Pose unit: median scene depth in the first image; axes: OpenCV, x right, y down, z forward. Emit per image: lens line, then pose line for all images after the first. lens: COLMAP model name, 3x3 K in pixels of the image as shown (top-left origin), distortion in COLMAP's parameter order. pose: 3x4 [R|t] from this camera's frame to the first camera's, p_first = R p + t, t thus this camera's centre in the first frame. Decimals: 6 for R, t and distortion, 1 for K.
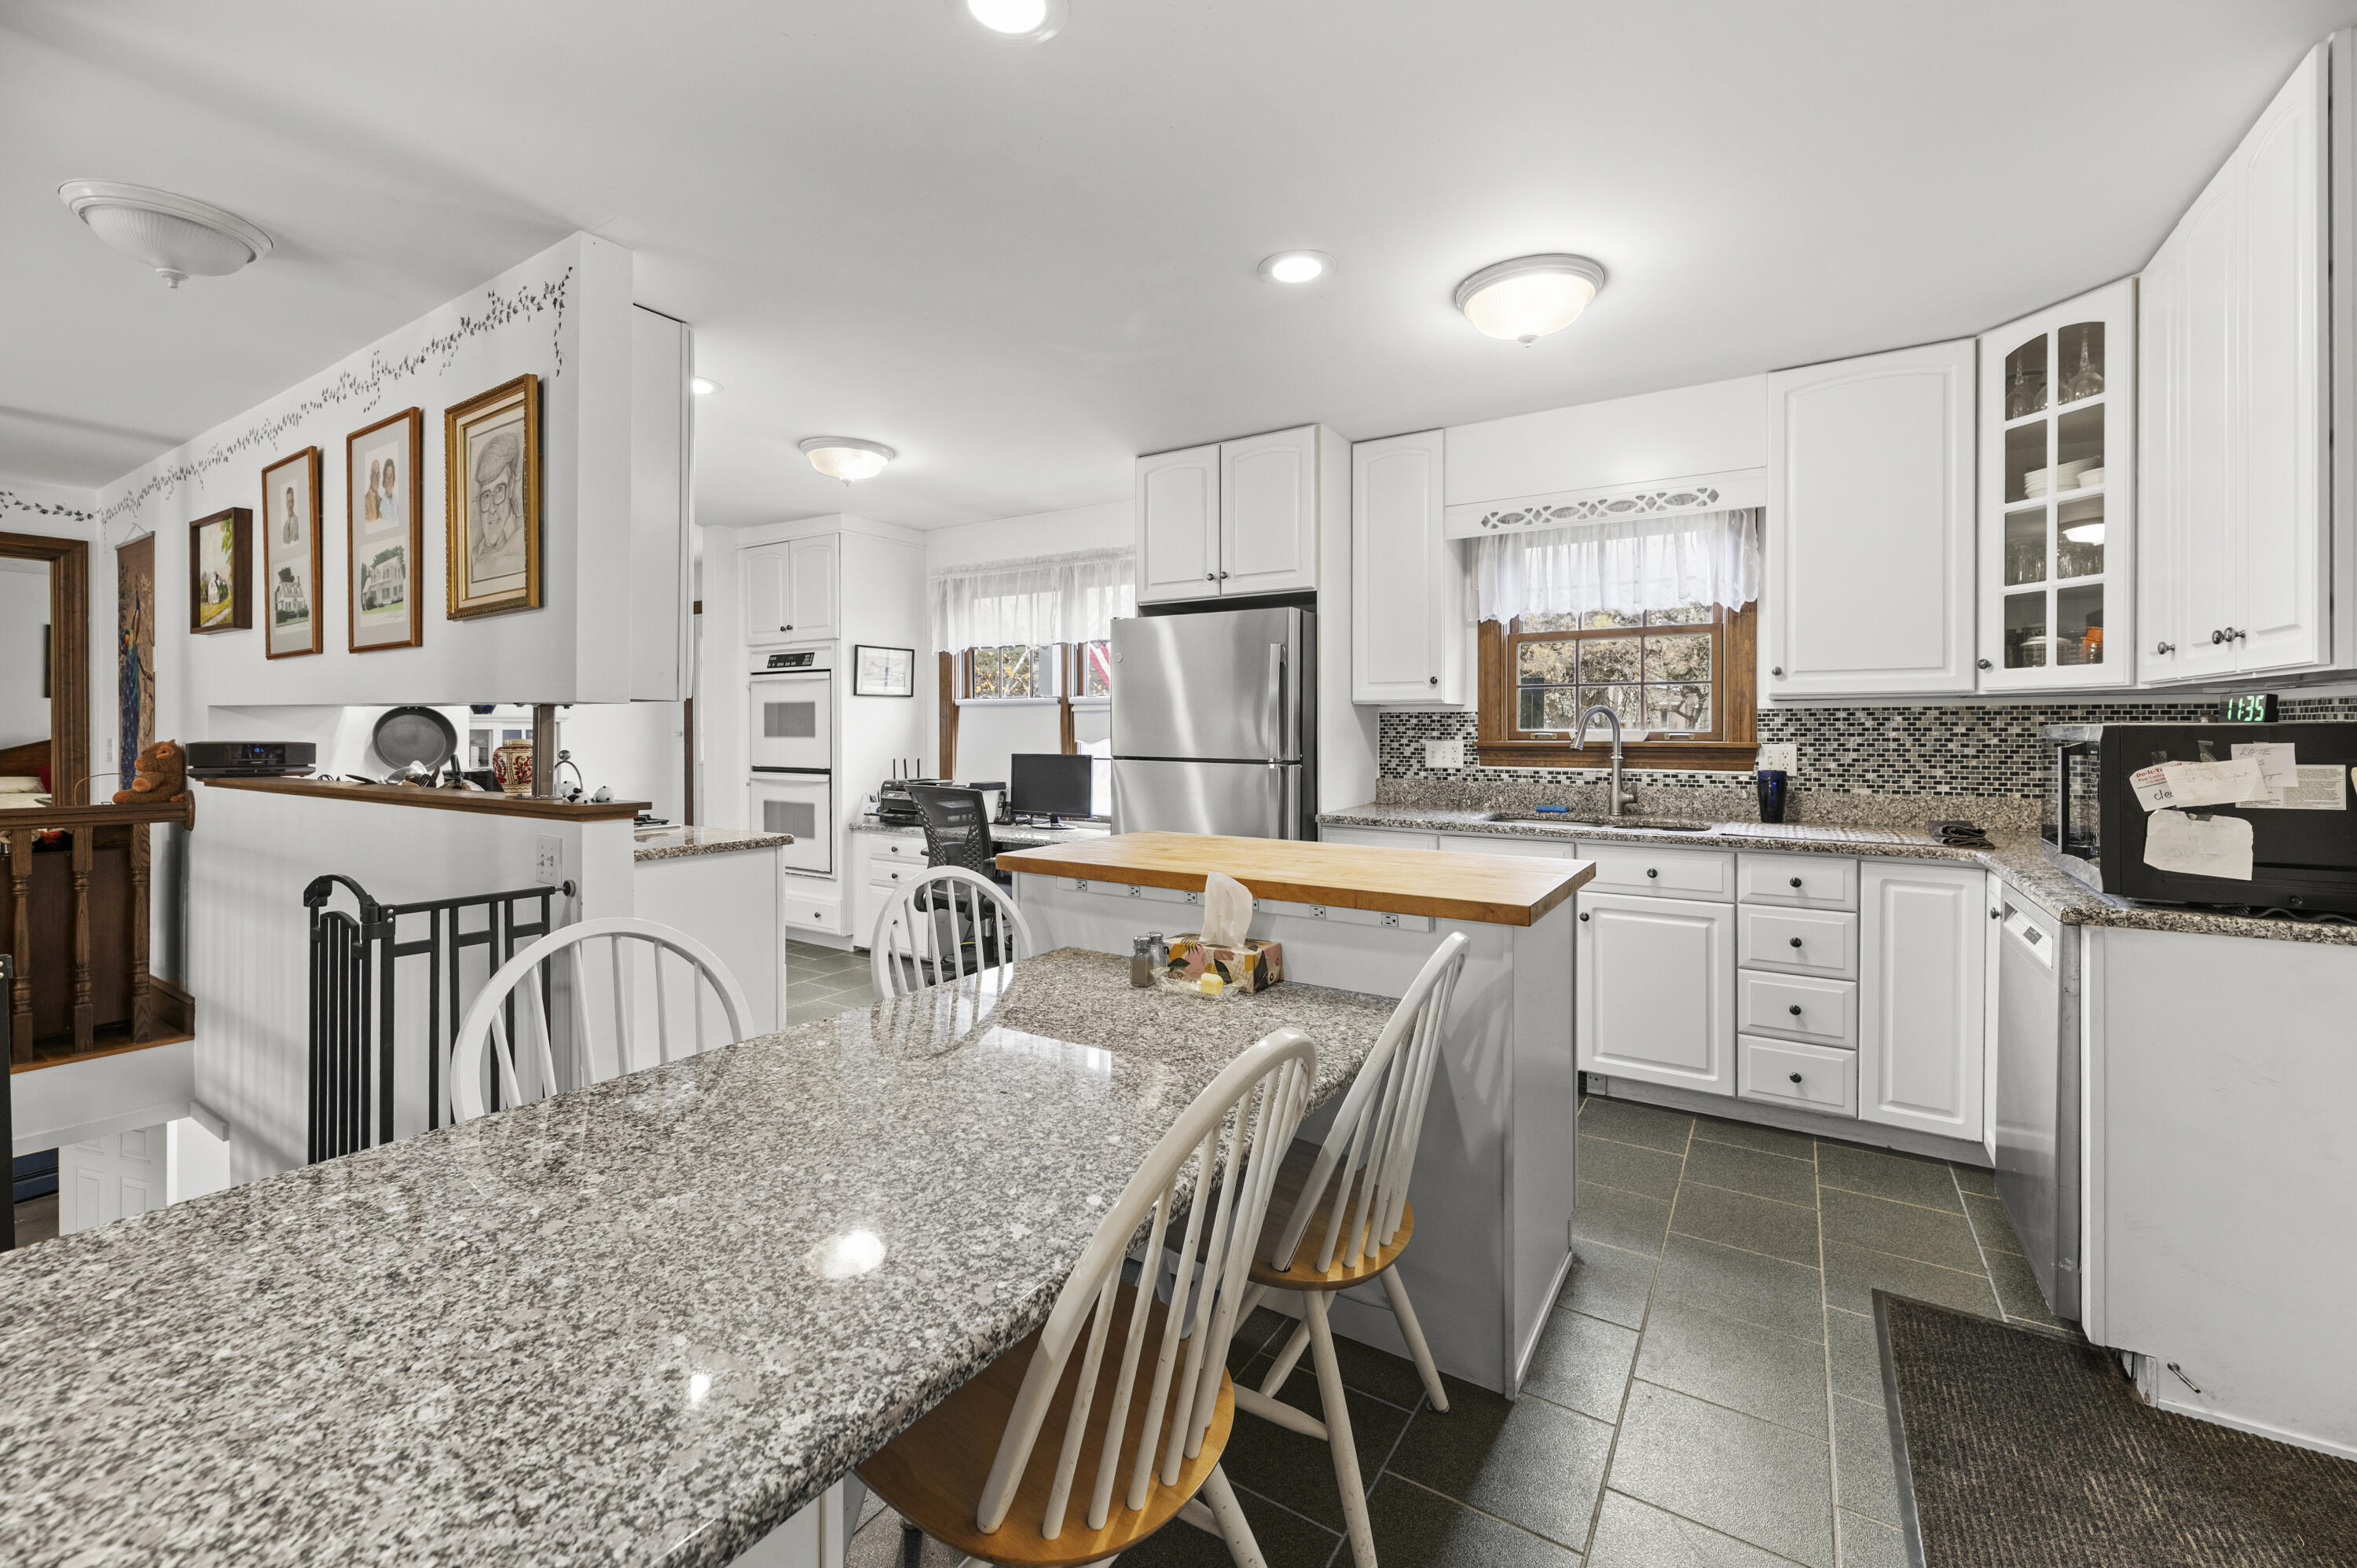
lens RADIAL K [[976.4, 0, 1180.8], [0, 976.4, 721.3], [0, 0, 1]] dist [-0.000668, -0.000204]
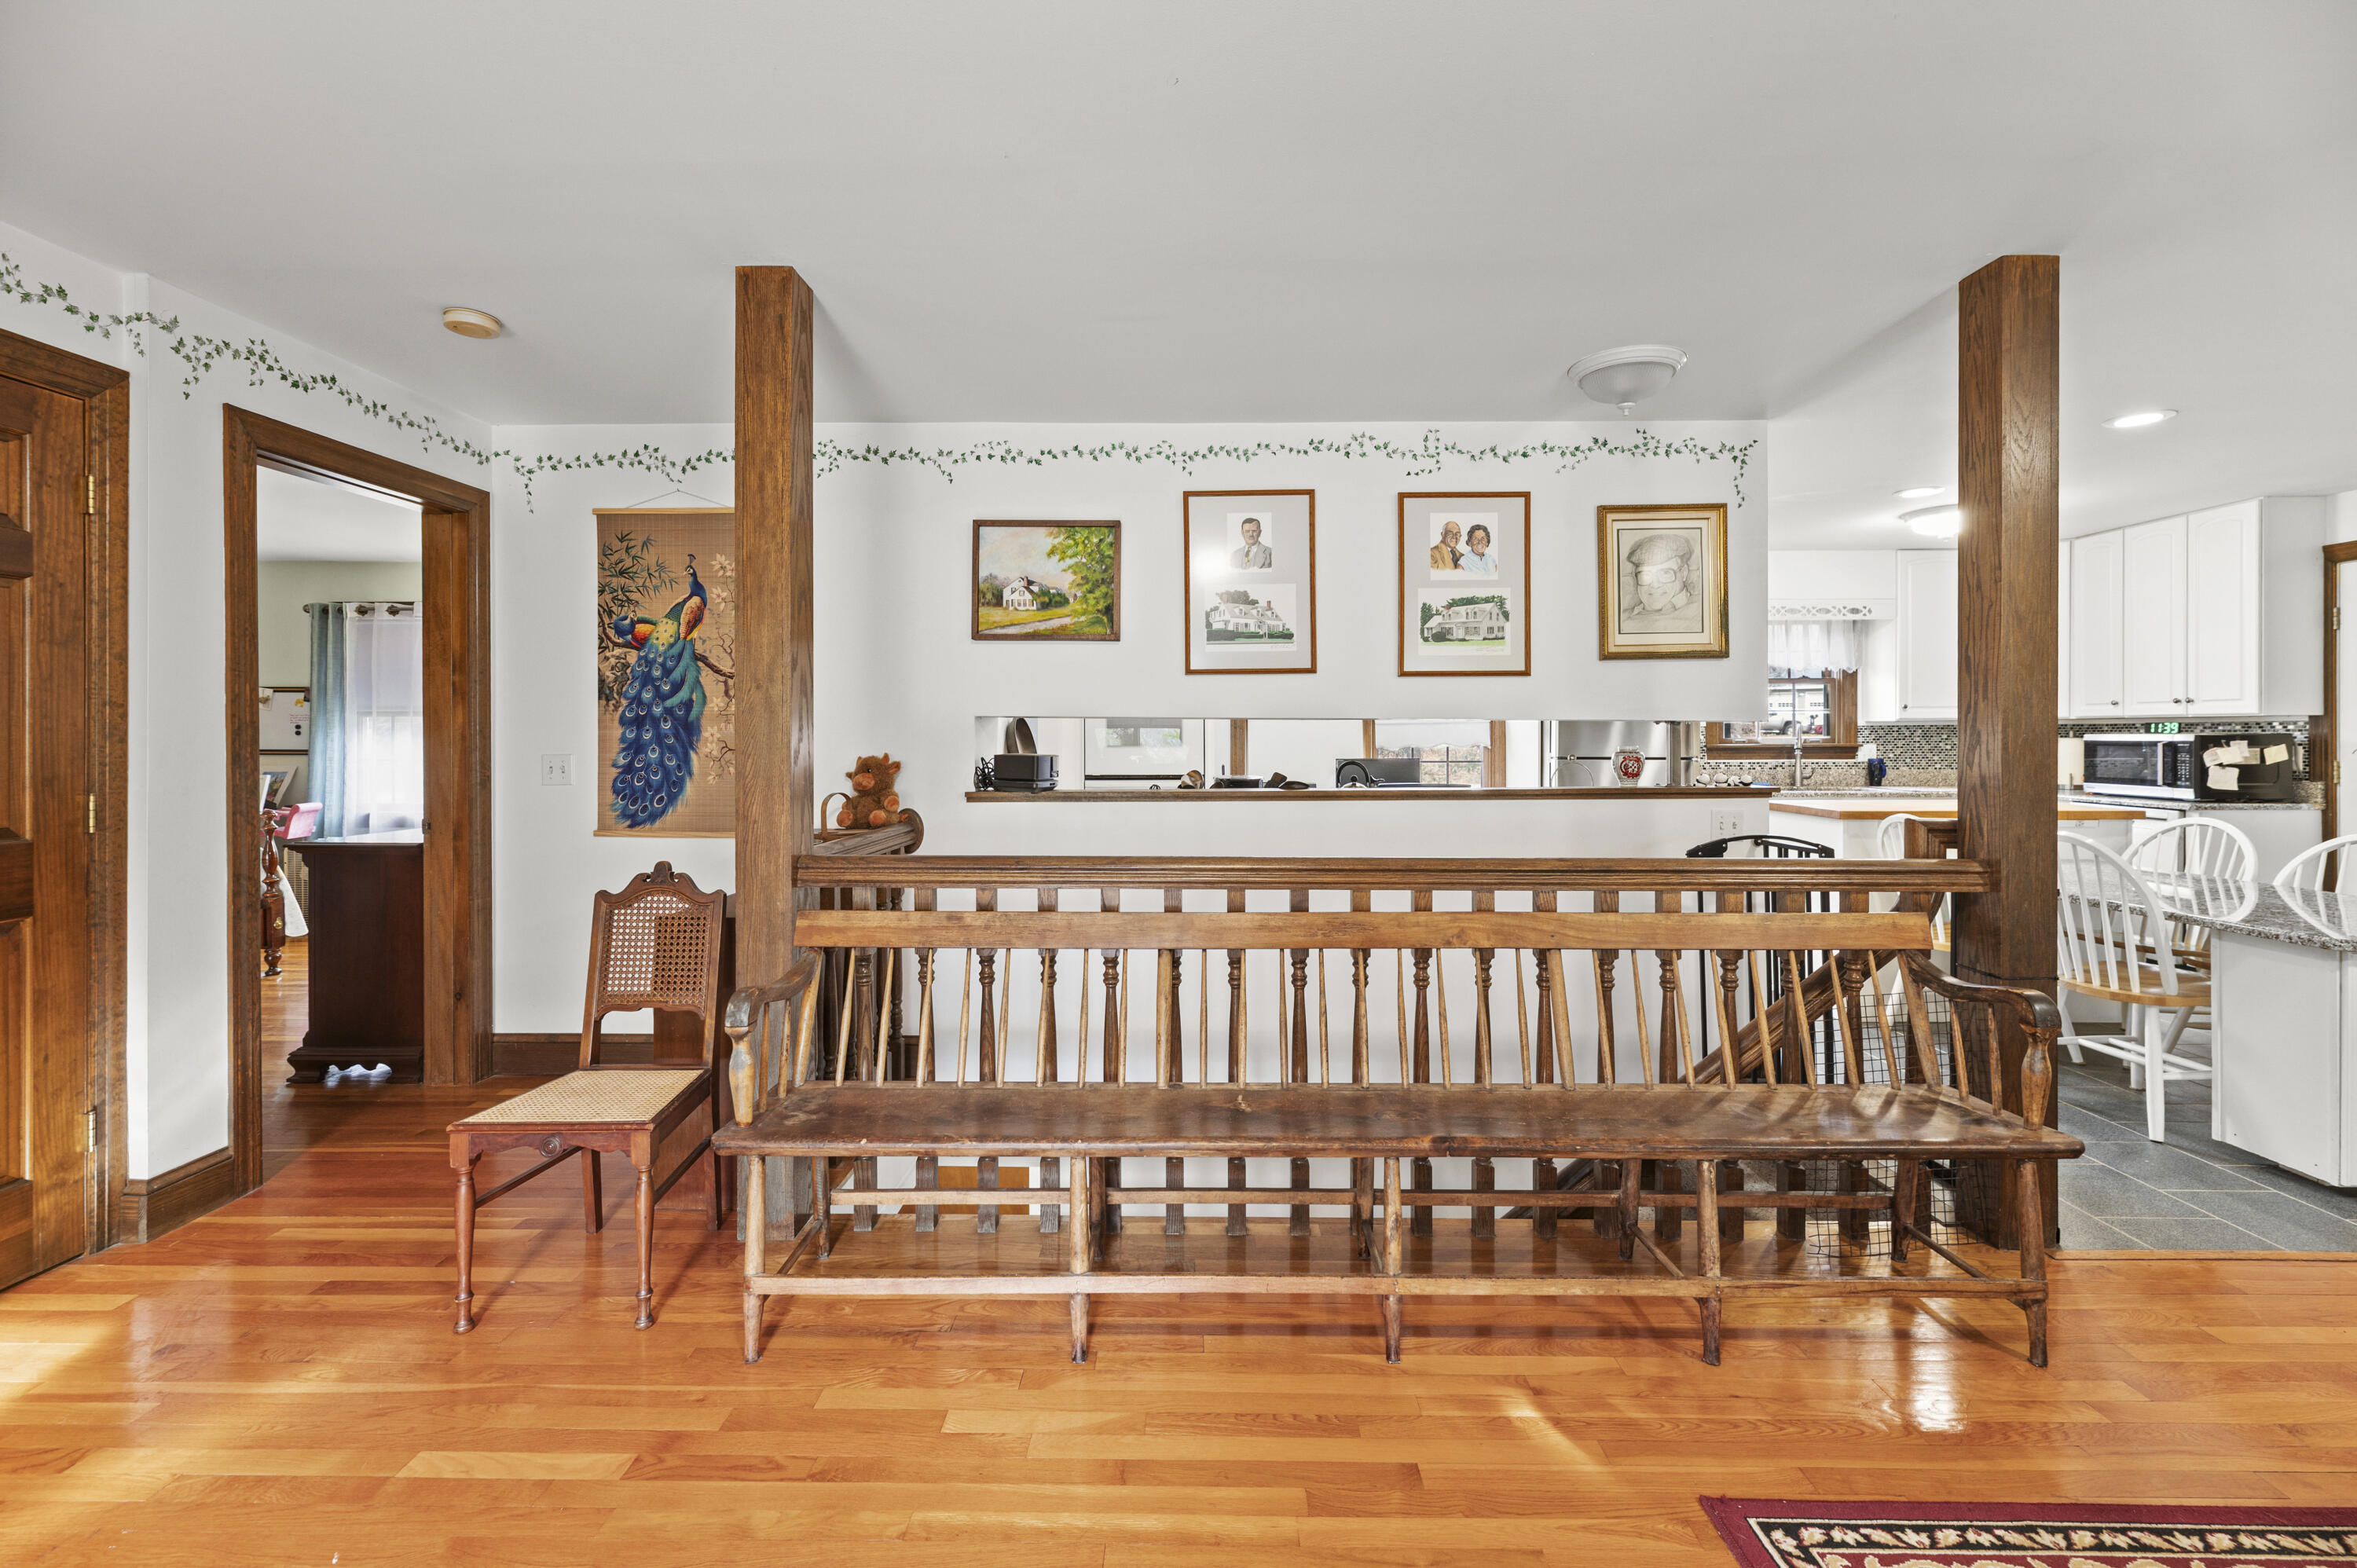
lens RADIAL K [[962.2, 0, 1178.8], [0, 962.2, 743.3], [0, 0, 1]] dist [-0.000178, -0.000005]
pose [[0.851355, -0.005728, 0.524559, -2.491702], [-0.001269, 0.999915, 0.012978, -0.002744], [-0.524589, -0.011714, 0.851275, 0.199823]]
